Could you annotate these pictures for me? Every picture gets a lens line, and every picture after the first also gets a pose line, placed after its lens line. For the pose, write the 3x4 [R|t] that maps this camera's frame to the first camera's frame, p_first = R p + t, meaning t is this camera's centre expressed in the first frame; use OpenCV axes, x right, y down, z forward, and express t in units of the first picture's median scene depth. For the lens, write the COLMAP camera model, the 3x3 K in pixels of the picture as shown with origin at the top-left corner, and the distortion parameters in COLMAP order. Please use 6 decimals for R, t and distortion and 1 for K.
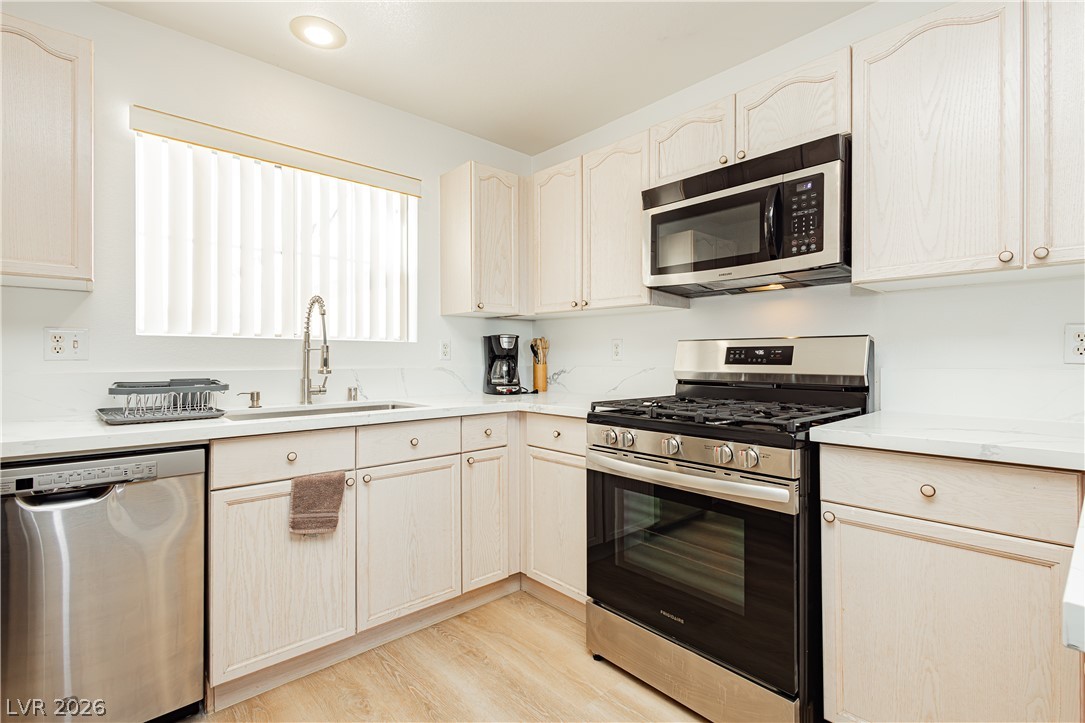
lens RADIAL K [[510.6, 0, 543.3], [0, 510.6, 357.3], [0, 0, 1]] dist [0.002576, -0.000027]
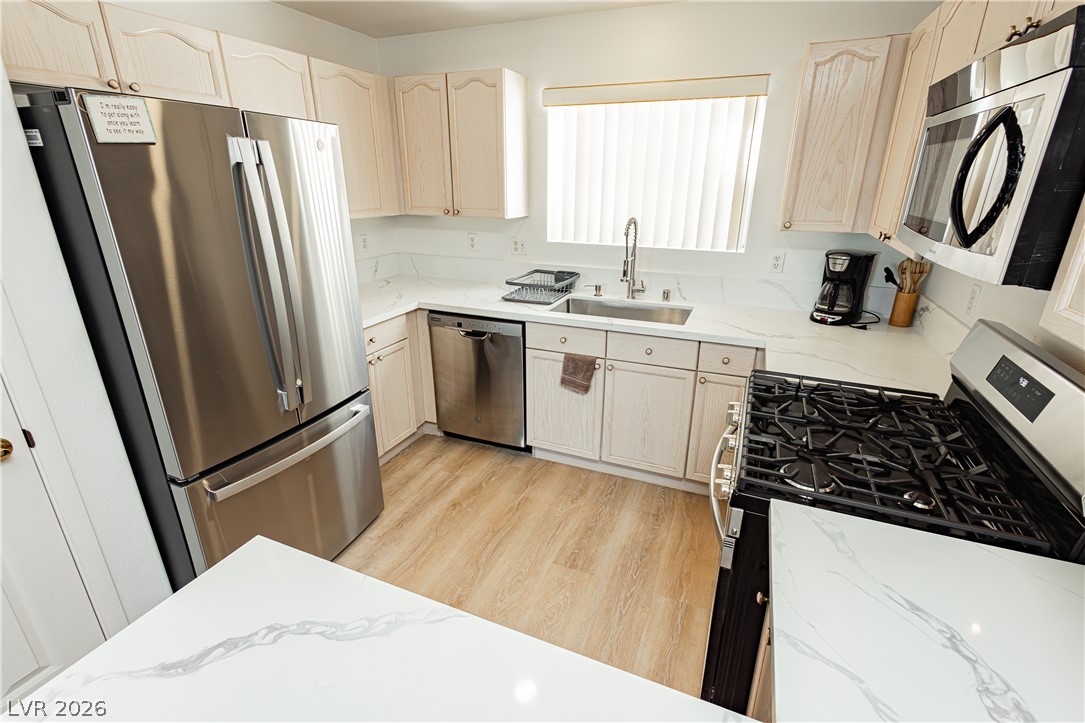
lens RADIAL K [[496.6, 0, 543.6], [0, 496.6, 358.9], [0, 0, 1]] dist [0.001429, -0.000539]
pose [[0.423380, 0.311384, -0.850758, 0.642950], [-0.001778, 0.939360, 0.342928, -0.221328], [0.905950, -0.143676, 0.398260, 0.266782]]
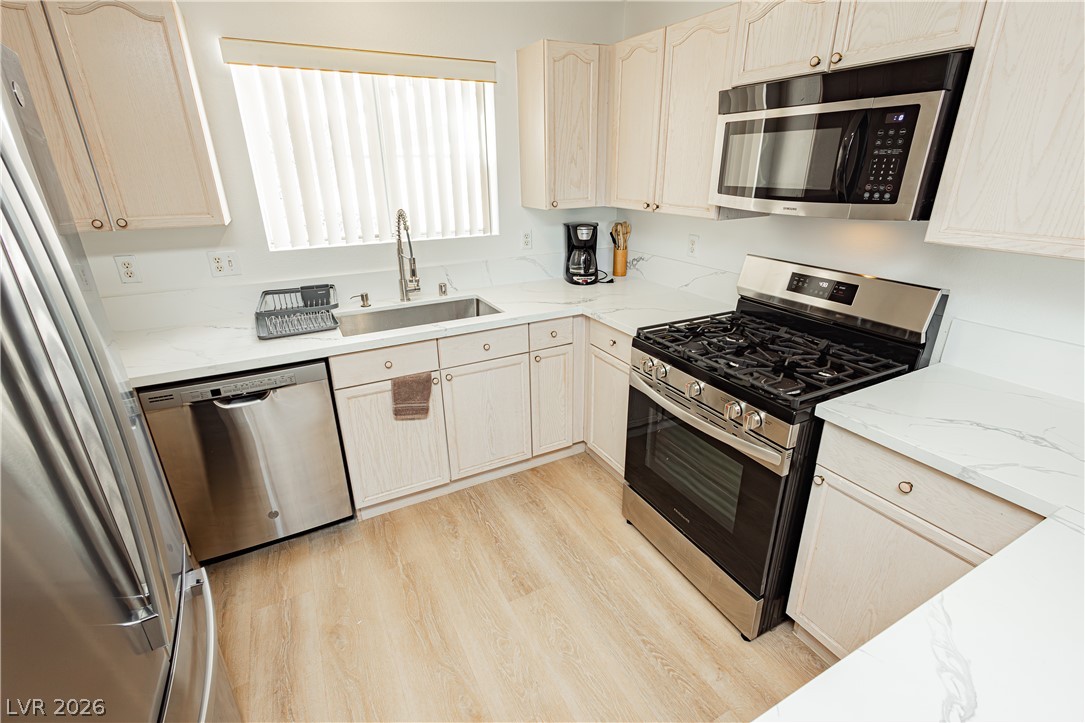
lens RADIAL K [[496.6, 0, 543.6], [0, 496.6, 358.9], [0, 0, 1]] dist [0.001429, -0.000539]
pose [[0.968681, 0.080754, -0.234810, 0.140685], [0.011131, 0.930566, 0.365955, -0.217195], [0.248058, -0.357107, 0.900523, -0.013648]]
